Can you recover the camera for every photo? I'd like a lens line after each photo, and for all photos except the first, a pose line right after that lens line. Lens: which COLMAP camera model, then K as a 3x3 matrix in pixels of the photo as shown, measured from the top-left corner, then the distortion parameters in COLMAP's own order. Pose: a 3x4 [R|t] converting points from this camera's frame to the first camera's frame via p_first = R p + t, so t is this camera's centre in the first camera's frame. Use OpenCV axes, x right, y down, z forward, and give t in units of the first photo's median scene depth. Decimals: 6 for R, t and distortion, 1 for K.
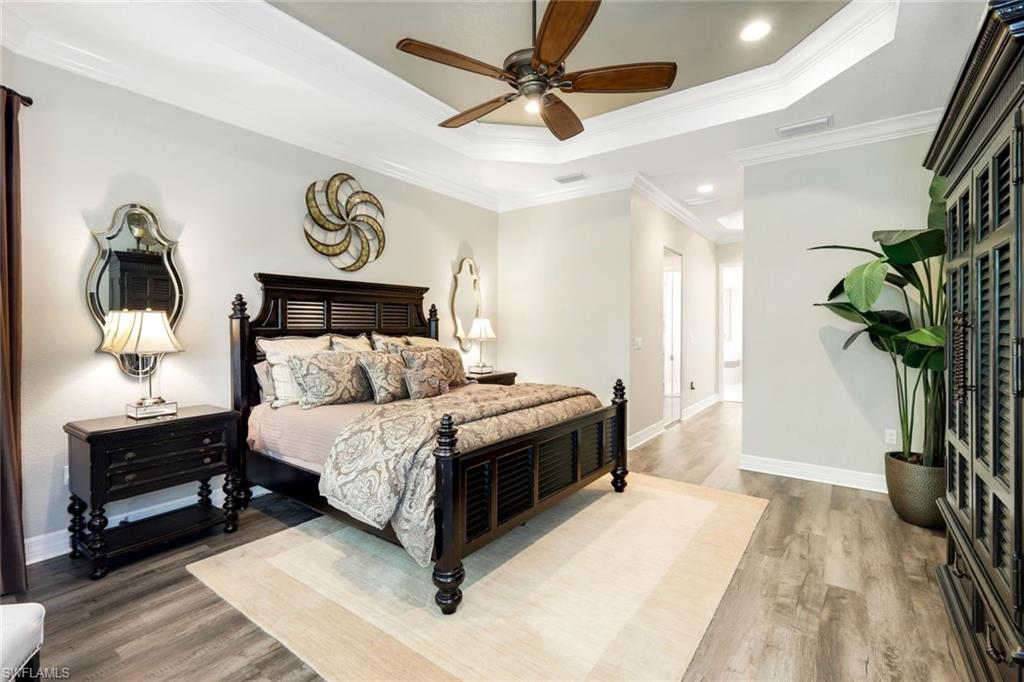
lens RADIAL K [[457.8, 0, 509.7], [0, 457.8, 327.0], [0, 0, 1]] dist [-0.000317, 0.000126]
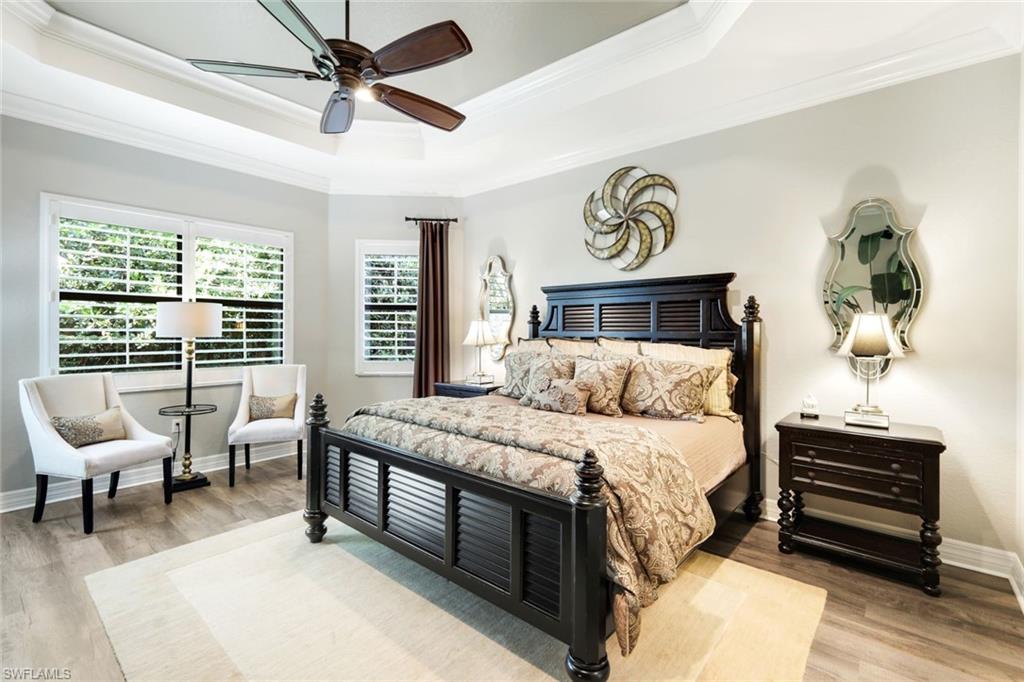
lens RADIAL K [[457.8, 0, 509.7], [0, 457.8, 327.0], [0, 0, 1]] dist [-0.000317, 0.000126]
pose [[-0.060181, -0.005539, -0.998172, 0.566036], [-0.008022, 0.999955, -0.005065, -0.001585], [0.998155, 0.007703, -0.060223, 0.793562]]
